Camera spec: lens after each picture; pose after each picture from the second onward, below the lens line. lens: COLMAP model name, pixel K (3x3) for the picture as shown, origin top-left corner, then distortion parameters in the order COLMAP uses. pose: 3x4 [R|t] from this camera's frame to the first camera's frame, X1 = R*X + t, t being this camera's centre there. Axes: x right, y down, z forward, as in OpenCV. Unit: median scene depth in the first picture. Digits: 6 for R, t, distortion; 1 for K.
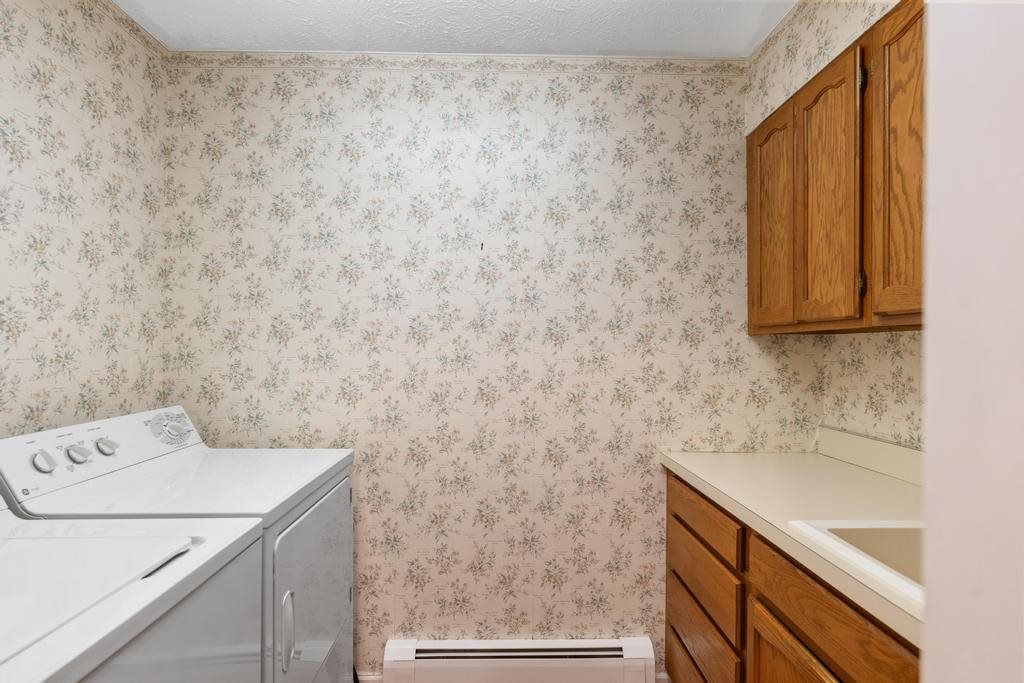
lens RADIAL K [[518.9, 0, 513.3], [0, 518.9, 342.6], [0, 0, 1]] dist [-0.002986, -0.001796]
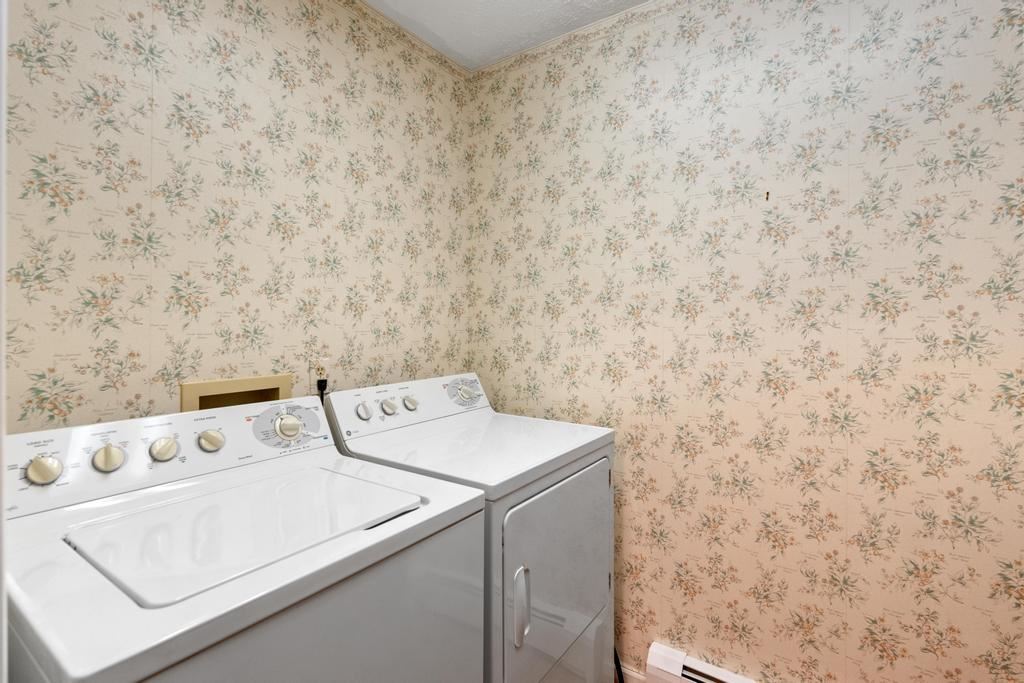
lens RADIAL K [[494.6, 0, 498.8], [0, 494.6, 320.7], [0, 0, 1]] dist [-0.008402, 0.003160]
pose [[0.795595, -0.004529, -0.605811, 0.070733], [0.007020, 0.999974, 0.001744, 0.002874], [0.605788, -0.005641, 0.795606, 0.142891]]
